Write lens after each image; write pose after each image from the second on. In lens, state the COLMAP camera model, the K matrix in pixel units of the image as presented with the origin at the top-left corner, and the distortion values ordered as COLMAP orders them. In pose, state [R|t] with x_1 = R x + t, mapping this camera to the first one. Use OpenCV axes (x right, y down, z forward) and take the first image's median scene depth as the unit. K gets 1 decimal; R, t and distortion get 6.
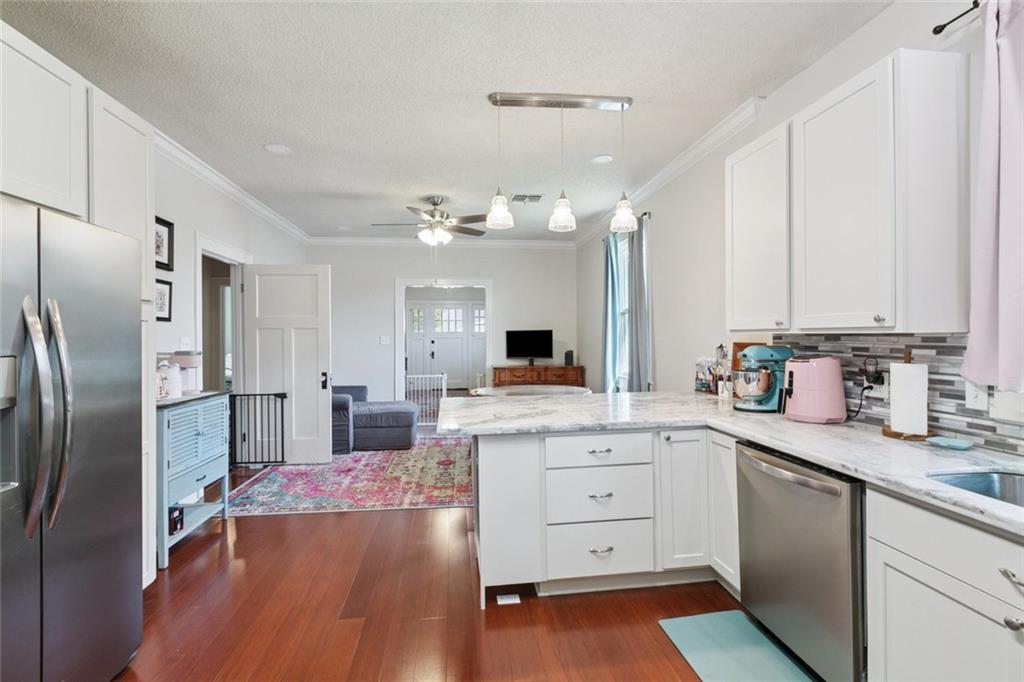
lens RADIAL K [[476.5, 0, 512.8], [0, 476.5, 337.7], [0, 0, 1]] dist [0.001019, -0.000418]
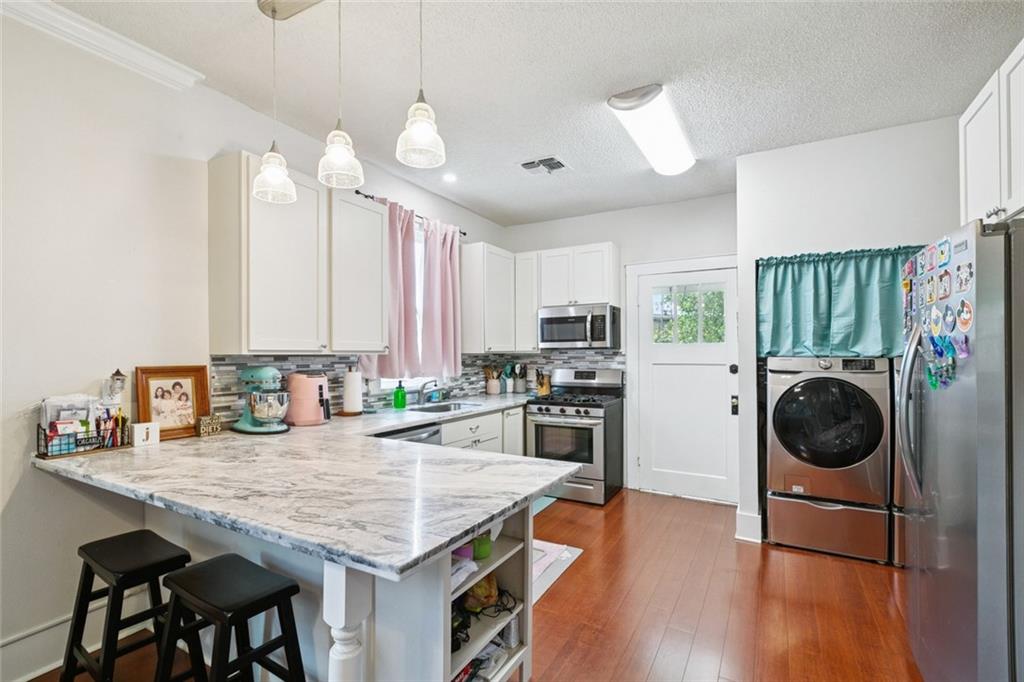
lens RADIAL K [[476.5, 0, 520.7], [0, 476.5, 349.3], [0, 0, 1]] dist [0.001019, -0.000418]
pose [[-0.817685, 0.015850, 0.575447, -0.603089], [0.012184, 0.999873, -0.010226, -0.002918], [-0.575536, -0.001350, -0.817775, 1.864726]]
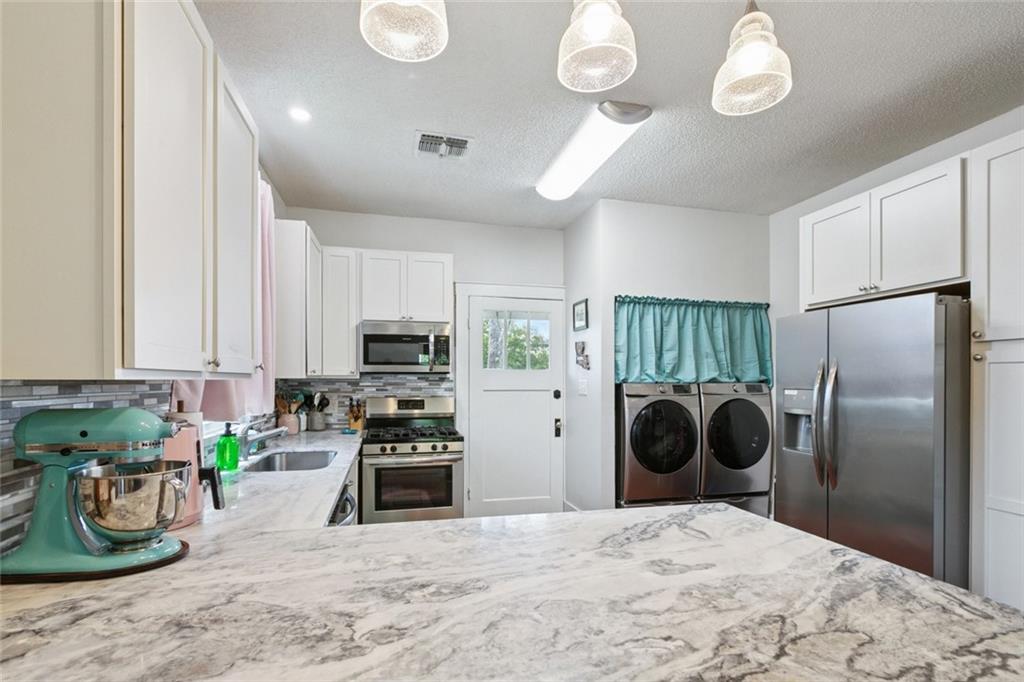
lens RADIAL K [[476.5, 0, 514.1], [0, 476.5, 376.8], [0, 0, 1]] dist [0.001019, -0.000418]
pose [[-0.989493, 0.004862, -0.144497, 0.296255], [0.004697, 0.999988, 0.001481, -0.012360], [0.144503, 0.000787, -0.989504, 1.814235]]
